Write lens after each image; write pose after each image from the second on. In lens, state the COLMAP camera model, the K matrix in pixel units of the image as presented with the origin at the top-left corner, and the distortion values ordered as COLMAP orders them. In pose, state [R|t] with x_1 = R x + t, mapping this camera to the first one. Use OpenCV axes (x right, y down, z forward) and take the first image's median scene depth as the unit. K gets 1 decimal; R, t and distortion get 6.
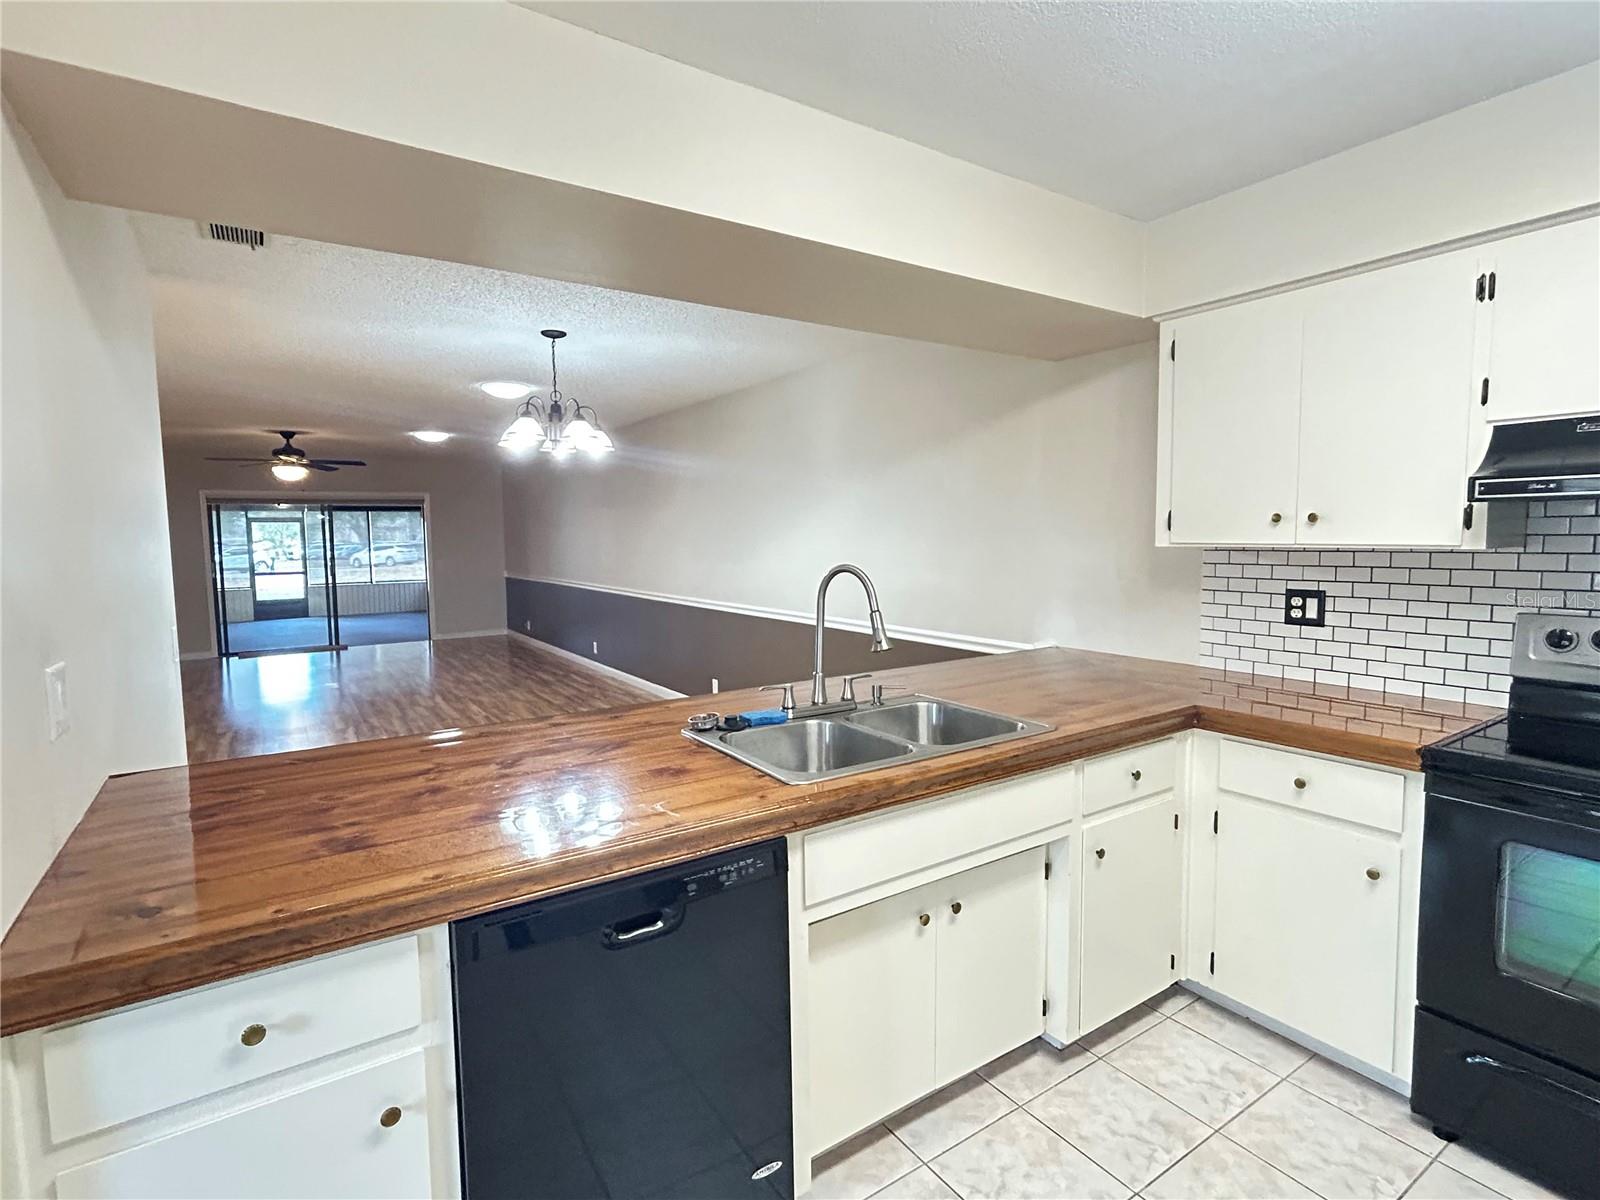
lens RADIAL K [[798.2, 0, 800.0], [0, 798.2, 600.0], [0, 0, 1]] dist [0.001190, 0.000937]
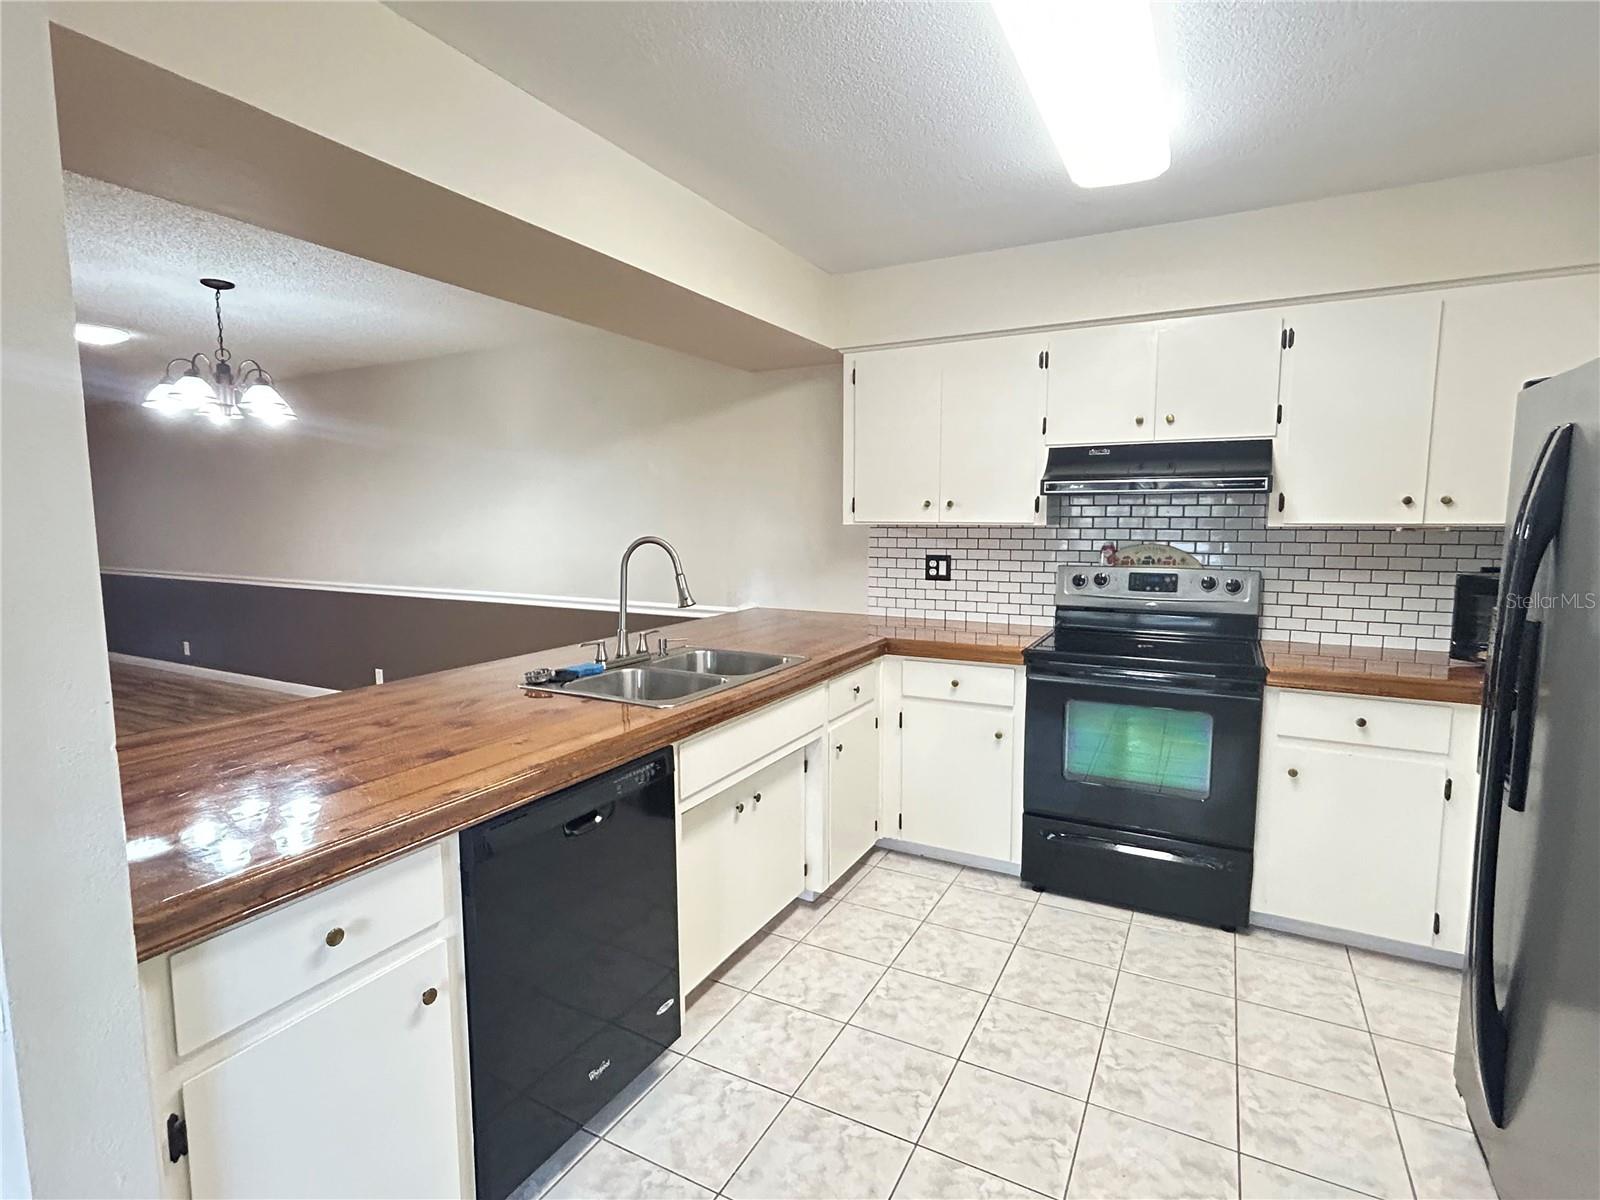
lens RADIAL K [[798.2, 0, 800.0], [0, 798.2, 600.0], [0, 0, 1]] dist [0.001190, 0.000937]
pose [[0.881167, -0.040829, 0.471038, -0.297631], [0.031900, 0.999128, 0.026927, 0.024423], [-0.471727, -0.008701, 0.881702, -0.156426]]
